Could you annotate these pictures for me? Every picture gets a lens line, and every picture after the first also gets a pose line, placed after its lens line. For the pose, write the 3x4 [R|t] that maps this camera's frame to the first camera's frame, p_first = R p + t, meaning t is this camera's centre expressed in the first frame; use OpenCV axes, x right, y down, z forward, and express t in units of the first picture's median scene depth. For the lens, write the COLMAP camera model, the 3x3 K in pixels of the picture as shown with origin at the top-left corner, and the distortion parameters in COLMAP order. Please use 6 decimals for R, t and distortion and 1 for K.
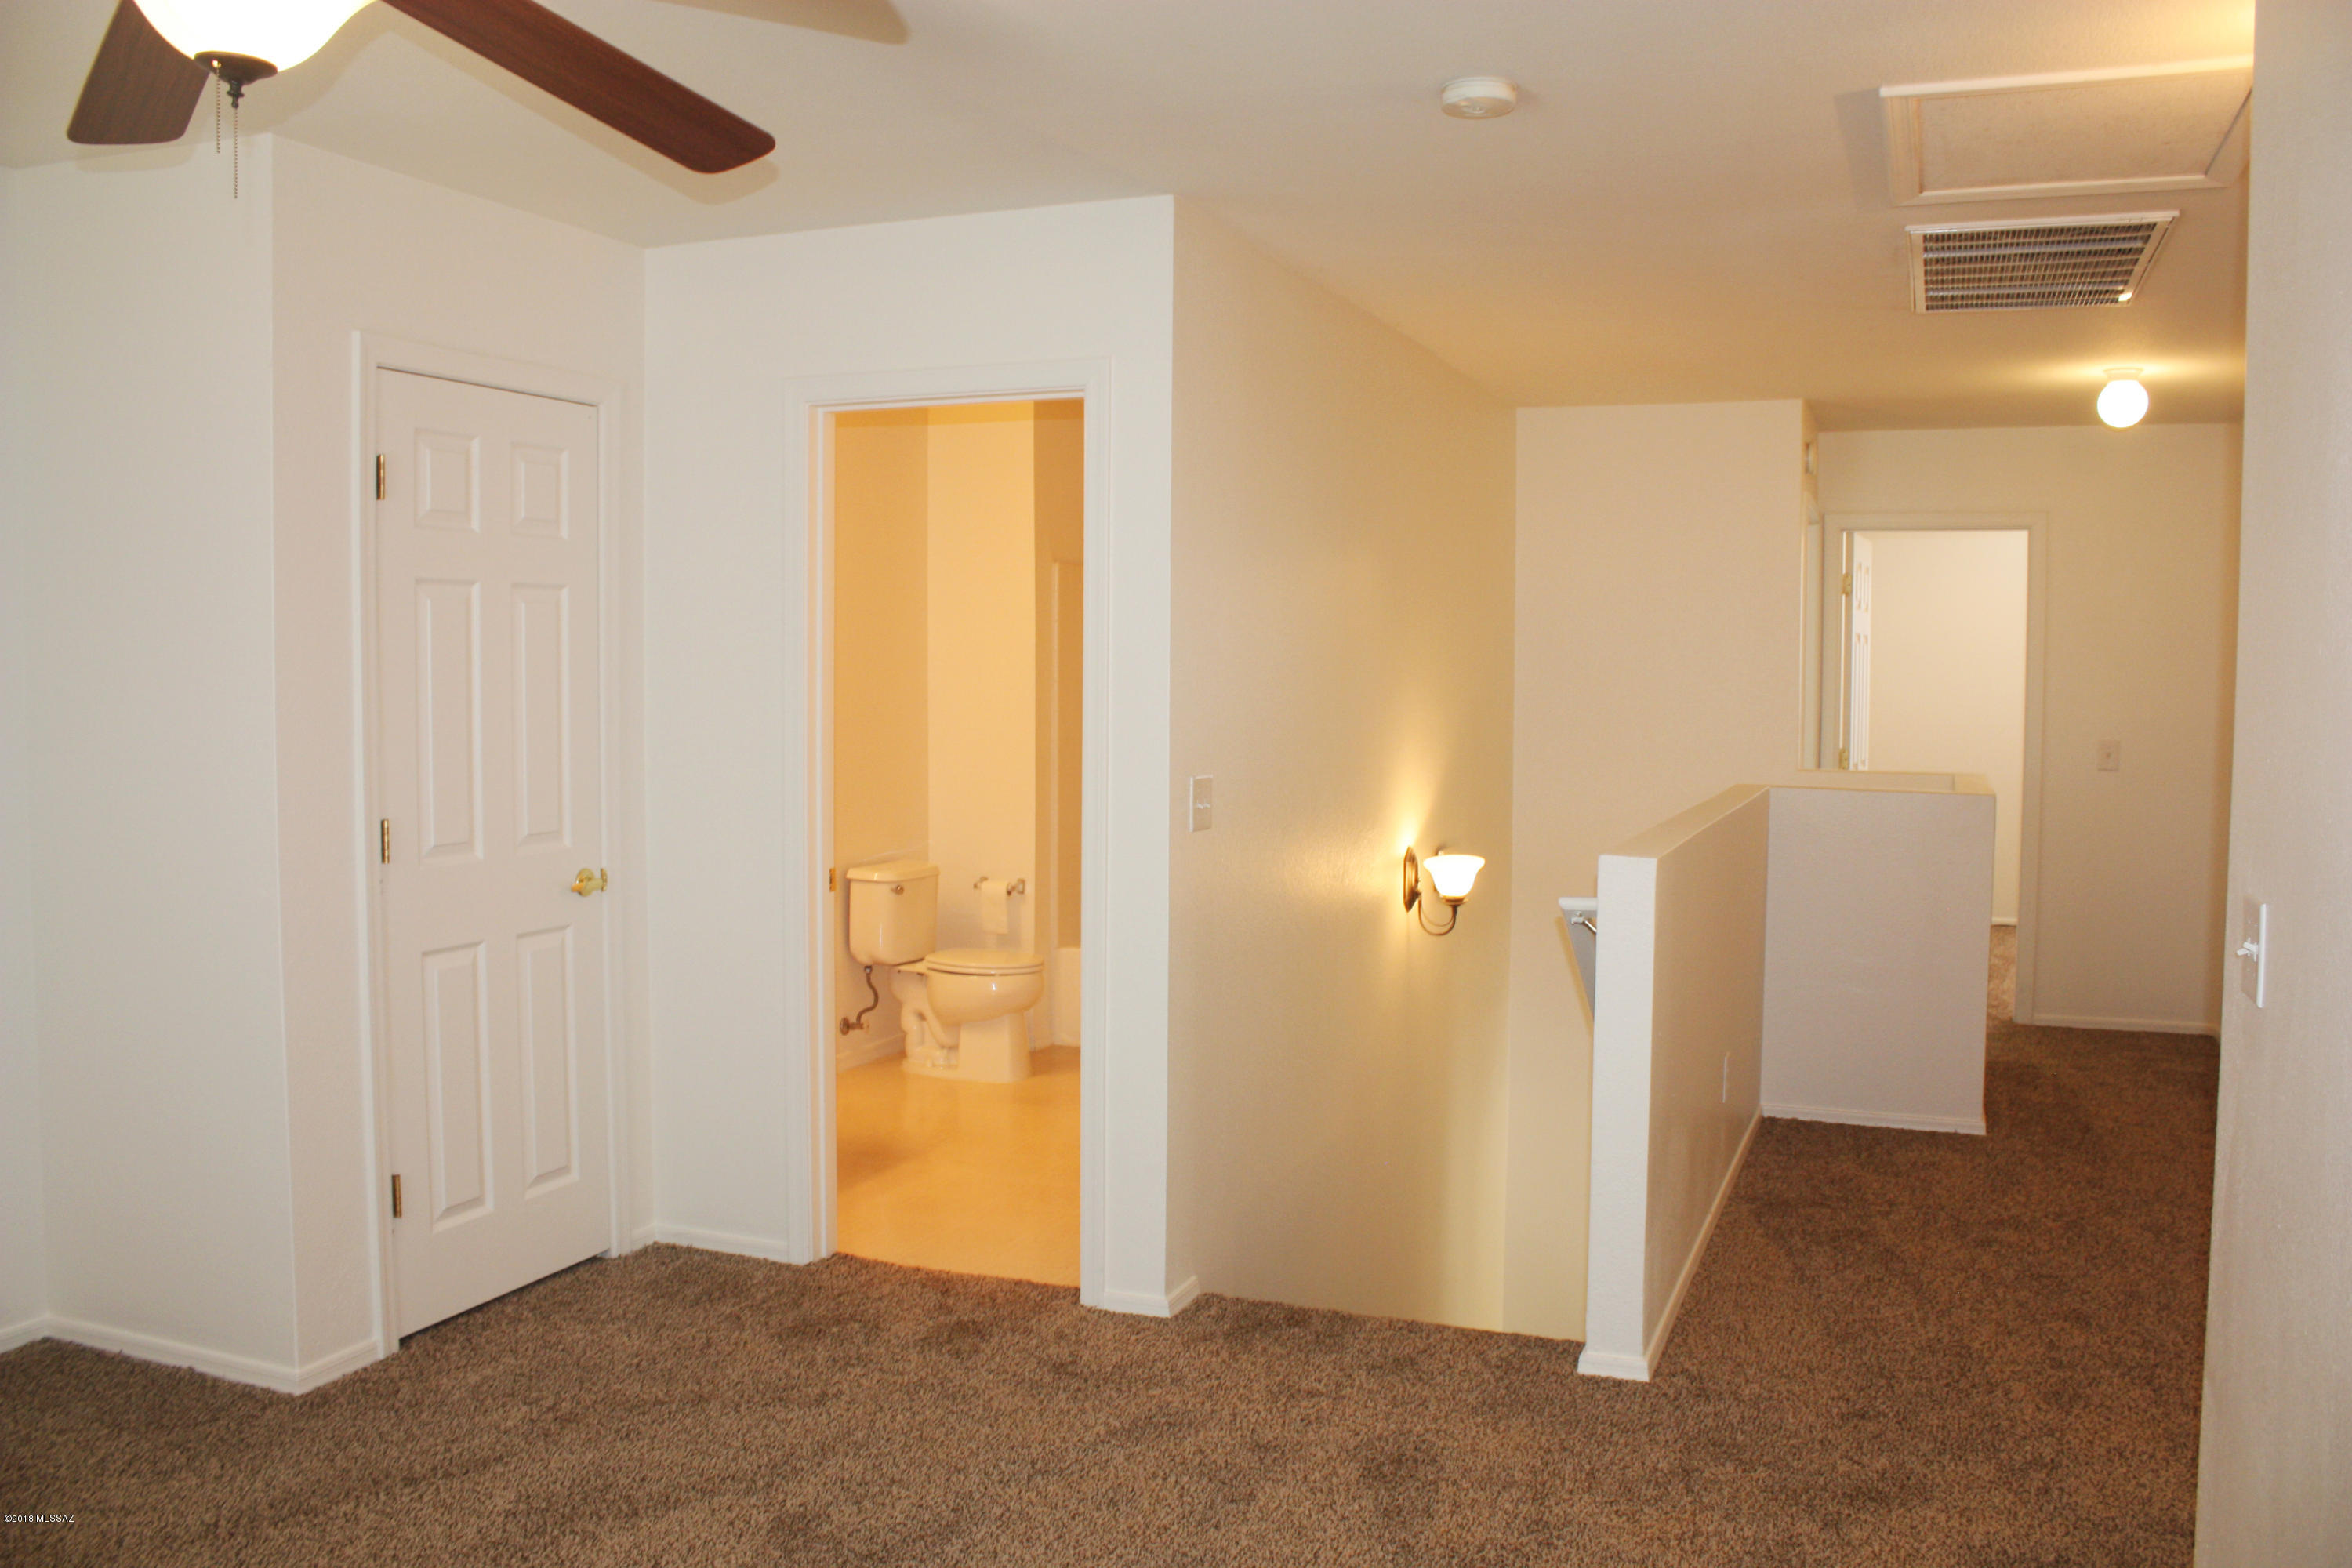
lens RADIAL K [[1966.5, 0, 1183.1], [0, 1966.5, 784.3], [0, 0, 1]] dist [-0.003283, -0.004738]
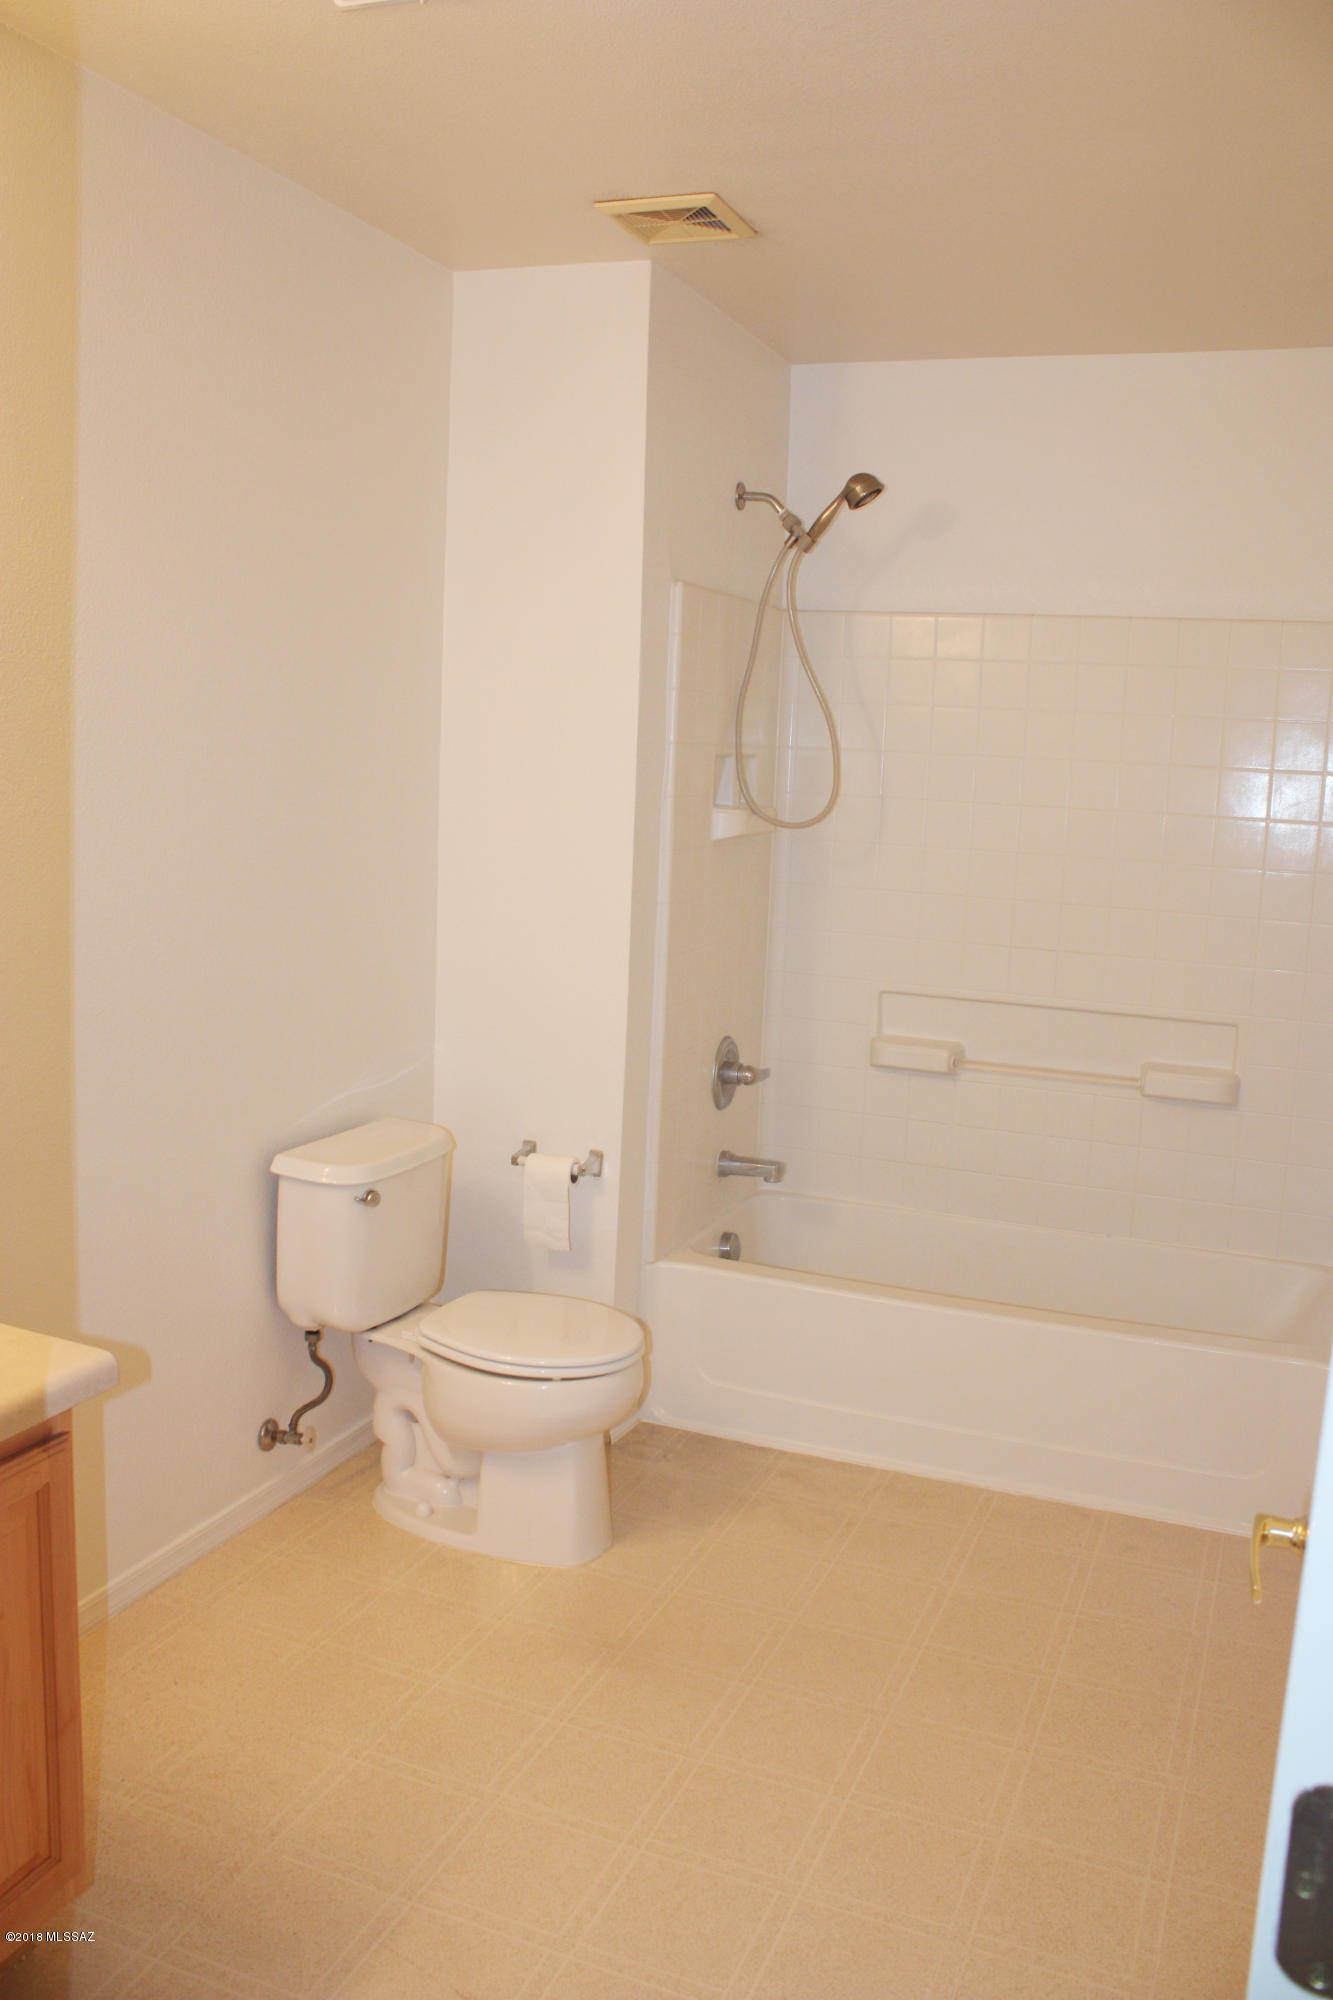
lens RADIAL K [[1672.2, 0, 664.6], [0, 1672.2, 1001.6], [0, 0, 1]] dist [-0.003283, -0.004738]
pose [[0.999398, 0.033786, -0.007924, -0.063453], [-0.032853, 0.994685, 0.097587, -0.043761], [0.011179, -0.097268, 0.995195, 0.554752]]
